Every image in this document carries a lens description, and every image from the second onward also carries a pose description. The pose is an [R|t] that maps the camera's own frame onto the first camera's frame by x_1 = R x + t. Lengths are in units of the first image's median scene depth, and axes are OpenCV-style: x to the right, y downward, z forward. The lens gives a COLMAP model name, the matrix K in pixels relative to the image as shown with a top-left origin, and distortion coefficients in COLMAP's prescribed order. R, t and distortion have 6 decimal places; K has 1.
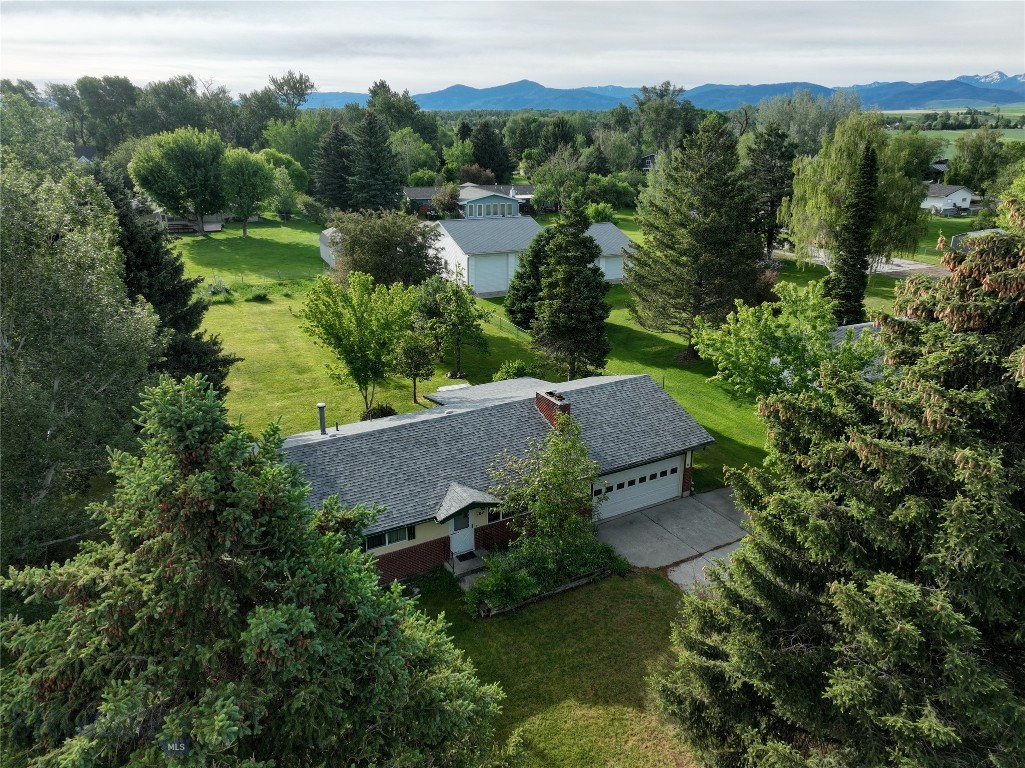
lens RADIAL K [[720.3, 0, 517.7], [0, 720.3, 381.2], [0, 0, 1]] dist [0.001337, 0.014985]
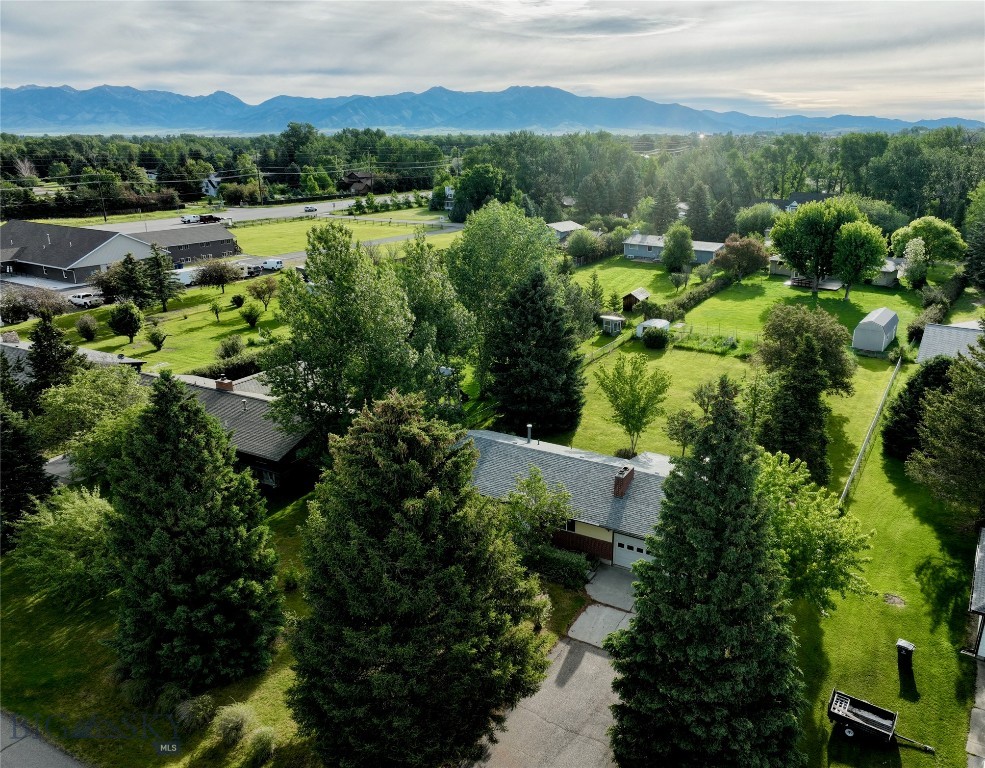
lens RADIAL K [[751.6, 0, 542.7], [0, 751.6, 399.2], [0, 0, 1]] dist [0.008371, -0.004232]
pose [[0.537413, 0.275410, -0.797080, 0.358193], [-0.288237, 0.948235, 0.133300, -0.085408], [0.792531, 0.158111, 0.588978, -0.009513]]
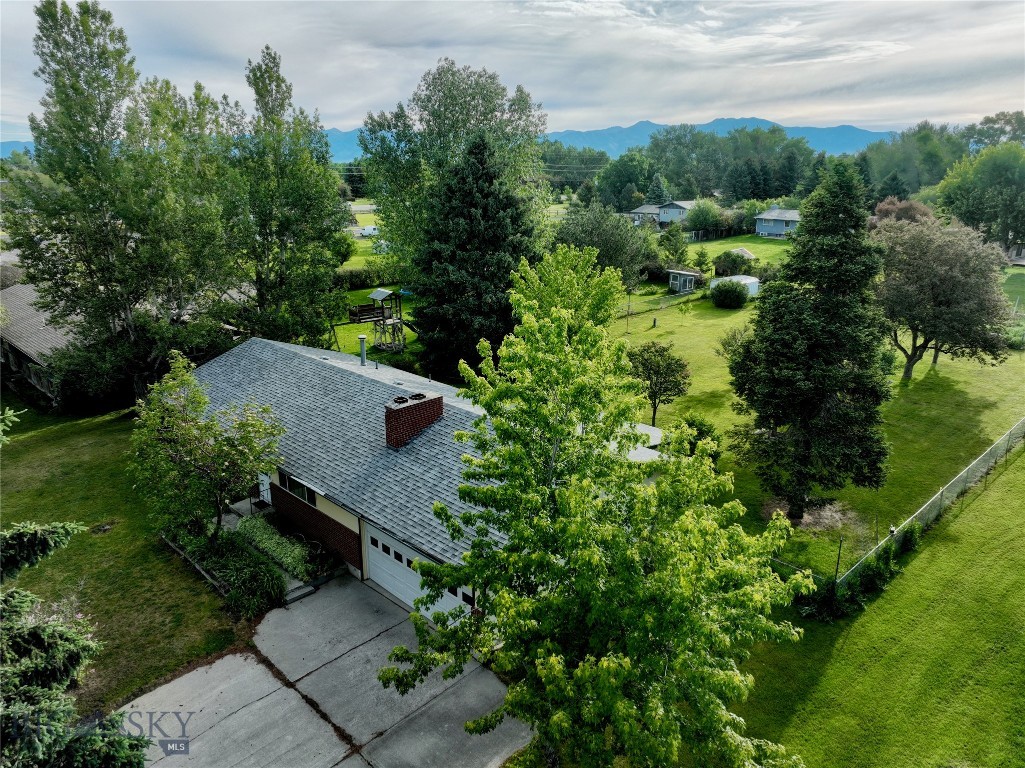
lens RADIAL K [[720.3, 0, 517.7], [0, 720.3, 381.2], [0, 0, 1]] dist [0.001337, 0.014985]
pose [[0.271168, 0.269247, -0.924107, 0.242446], [-0.324132, 0.929549, 0.175720, -0.051402], [0.906315, 0.251883, 0.339335, 0.271387]]
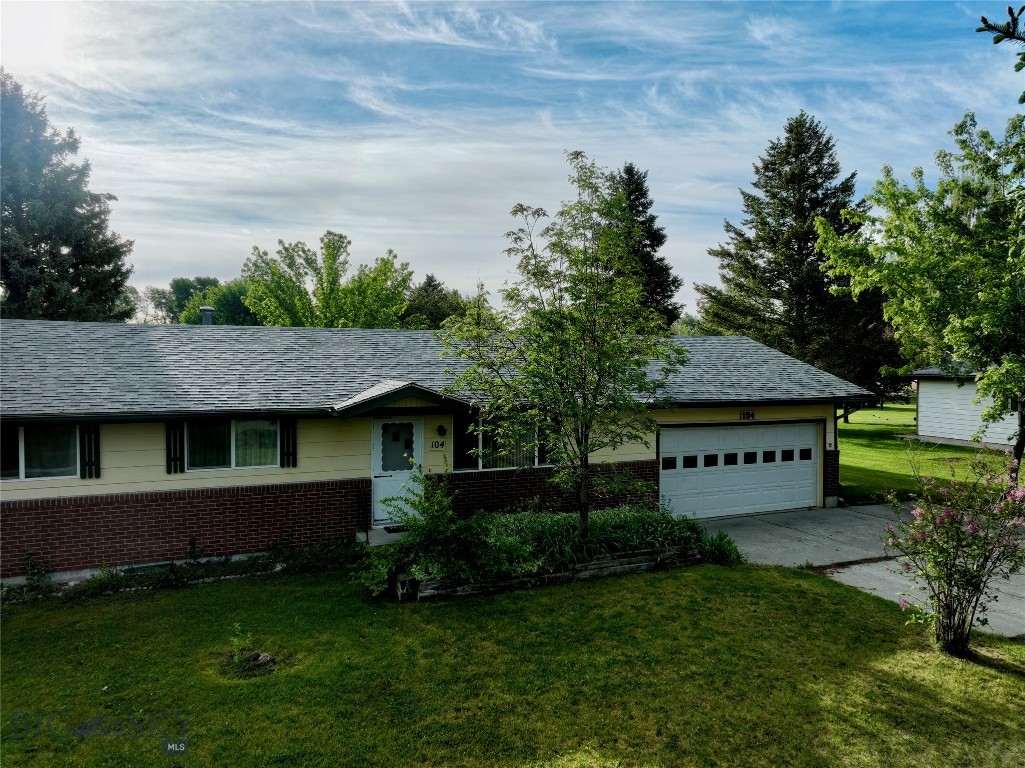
lens RADIAL K [[721.7, 0, 517.8], [0, 721.7, 381.3], [0, 0, 1]] dist [-0.003350, 0.019470]
pose [[0.995175, -0.000683, -0.098117, 0.016180], [-0.030172, 0.949394, -0.312634, 0.086457], [0.093365, 0.314086, 0.944793, 0.144715]]
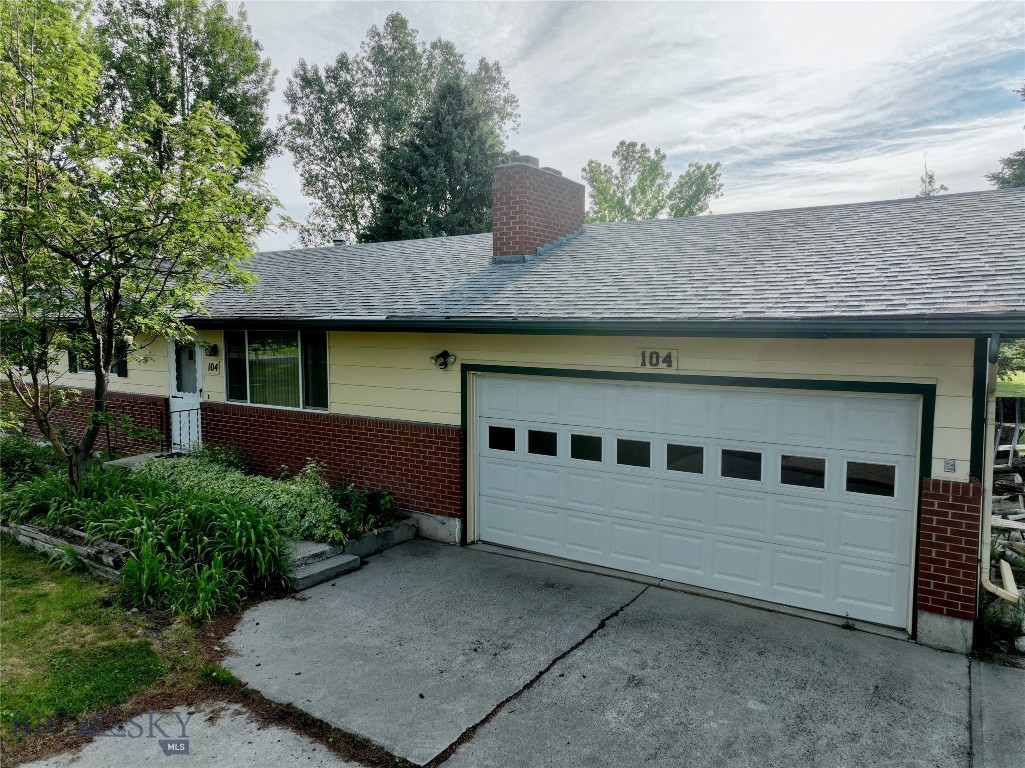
lens RADIAL K [[720.3, 0, 517.7], [0, 720.3, 381.2], [0, 0, 1]] dist [0.001337, 0.014985]
pose [[0.450663, 0.066991, -0.890177, 0.120415], [-0.300876, 0.950233, -0.080811, 0.049365], [0.840462, 0.304252, 0.448391, 0.276916]]
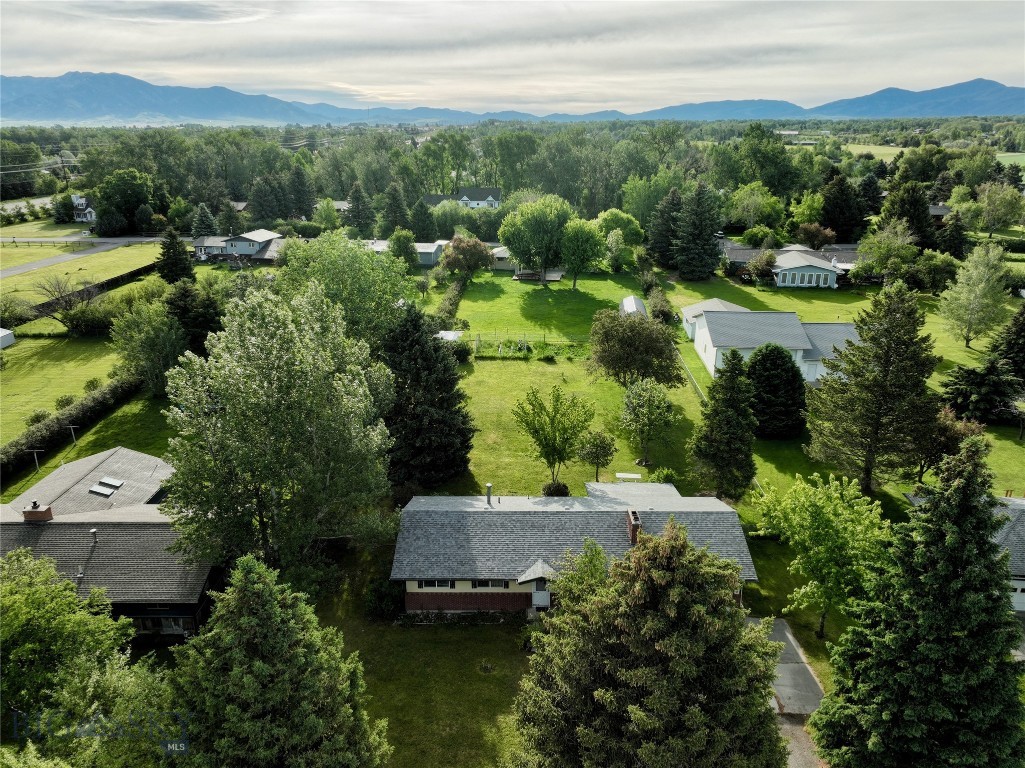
lens RADIAL K [[720.3, 0, 517.7], [0, 720.3, 381.2], [0, 0, 1]] dist [0.001337, 0.014985]
pose [[0.866025, 0.159931, -0.473732, 0.152070], [-0.164517, 0.985853, 0.032069, -0.078253], [0.472159, 0.050164, 0.880085, -0.111743]]
